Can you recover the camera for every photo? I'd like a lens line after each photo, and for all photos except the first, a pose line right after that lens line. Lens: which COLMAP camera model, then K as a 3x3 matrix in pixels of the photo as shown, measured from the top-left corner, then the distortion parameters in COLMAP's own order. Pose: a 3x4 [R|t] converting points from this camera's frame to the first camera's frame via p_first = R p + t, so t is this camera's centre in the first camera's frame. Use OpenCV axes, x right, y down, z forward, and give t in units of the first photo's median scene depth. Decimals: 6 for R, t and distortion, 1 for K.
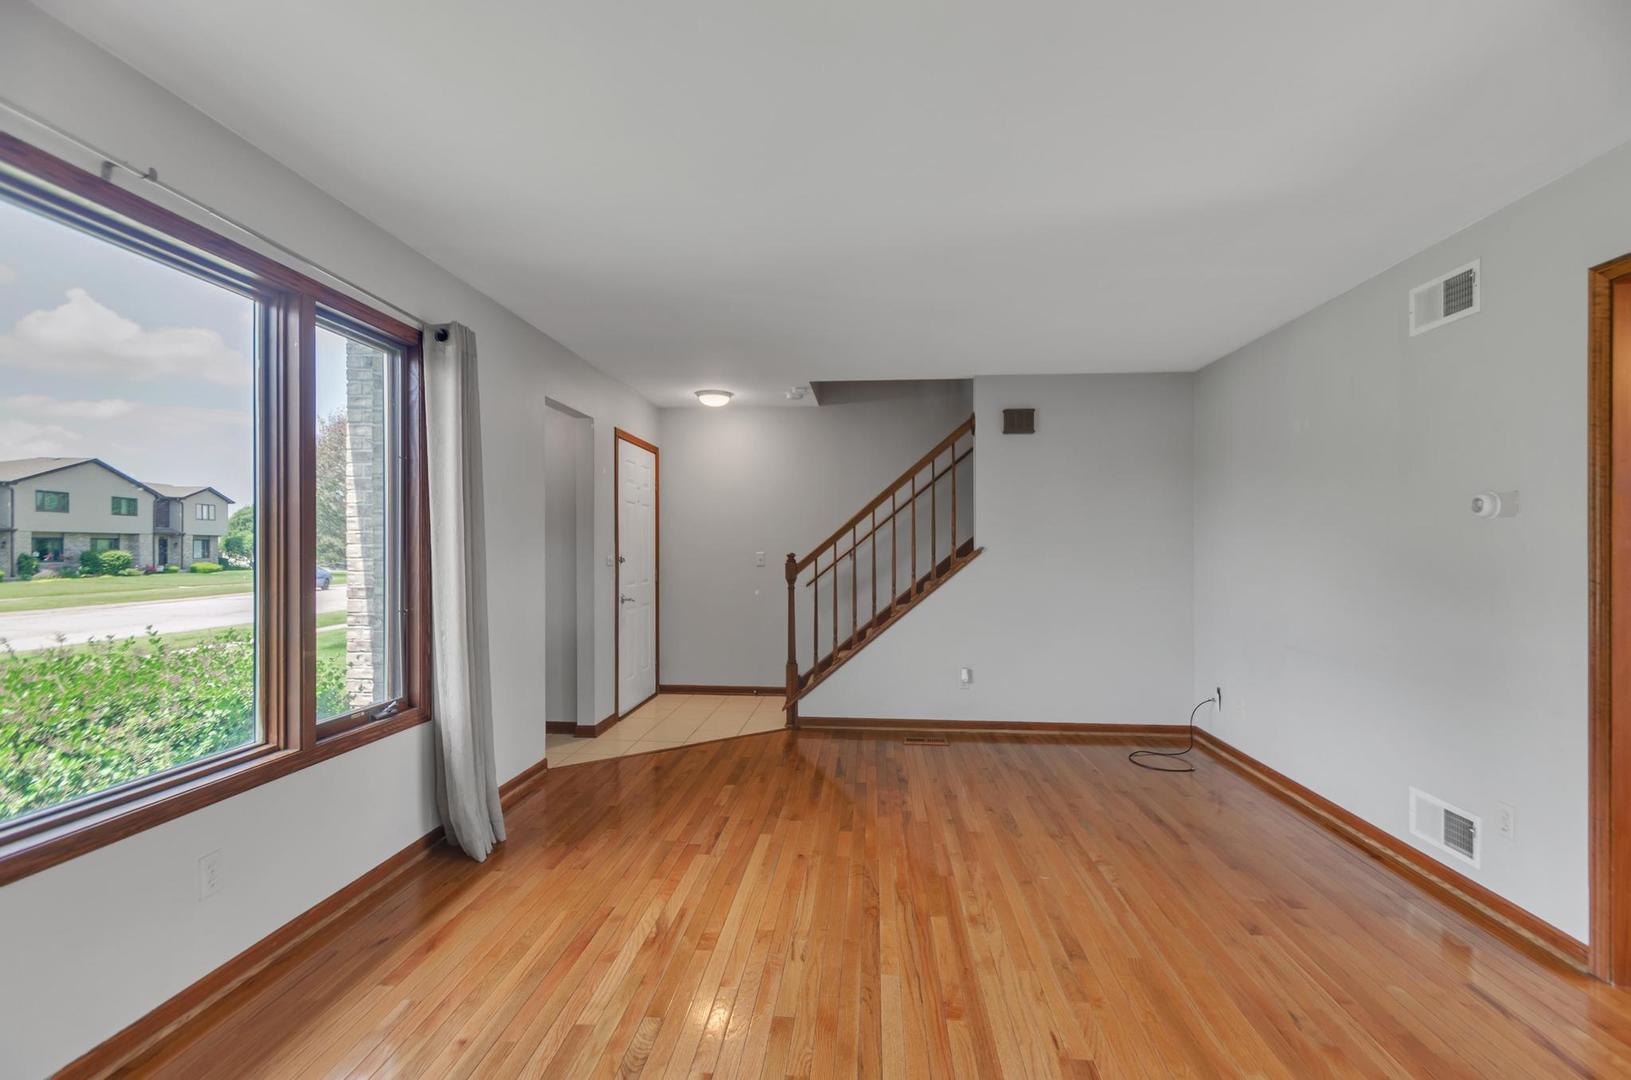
lens RADIAL K [[724.9, 0, 815.5], [0, 724.9, 540.0], [0, 0, 1]] dist [0.009249, -0.000803]
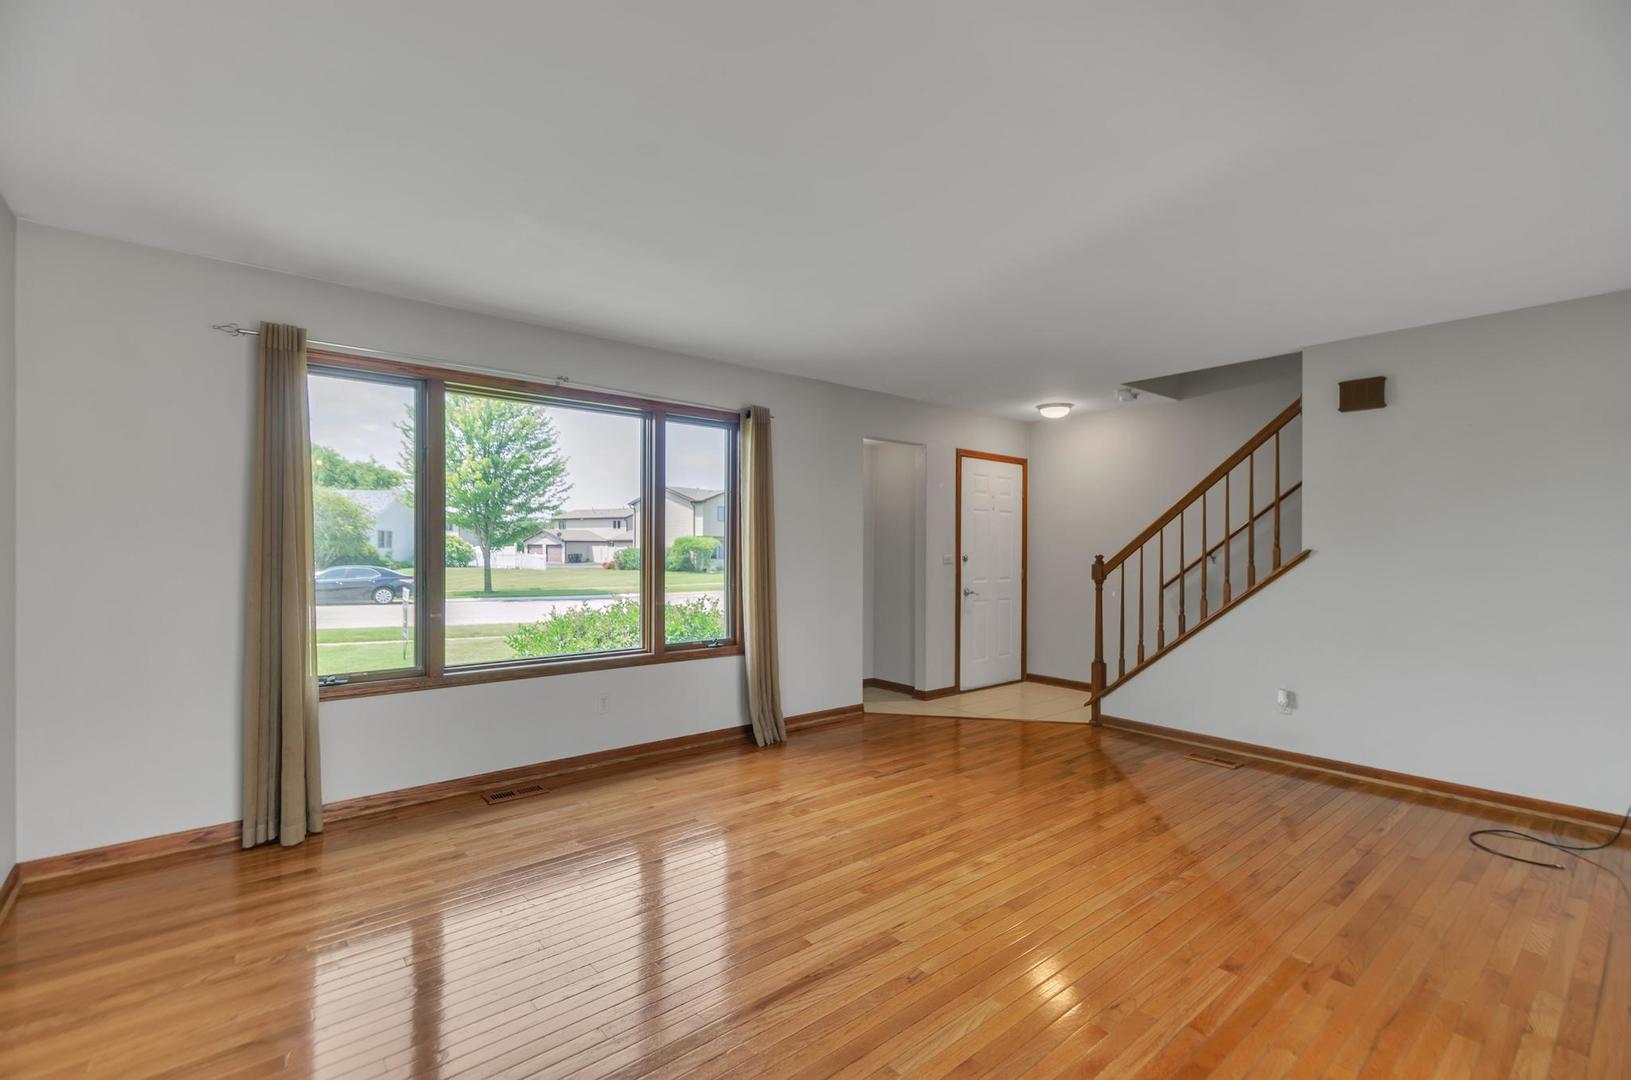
lens RADIAL K [[724.9, 0, 815.5], [0, 724.9, 540.0], [0, 0, 1]] dist [0.009249, -0.000803]
pose [[0.700628, -0.004759, -0.713511, 0.481668], [0.001864, 0.999987, -0.004839, 0.001582], [0.713524, 0.002061, 0.700628, -0.007492]]
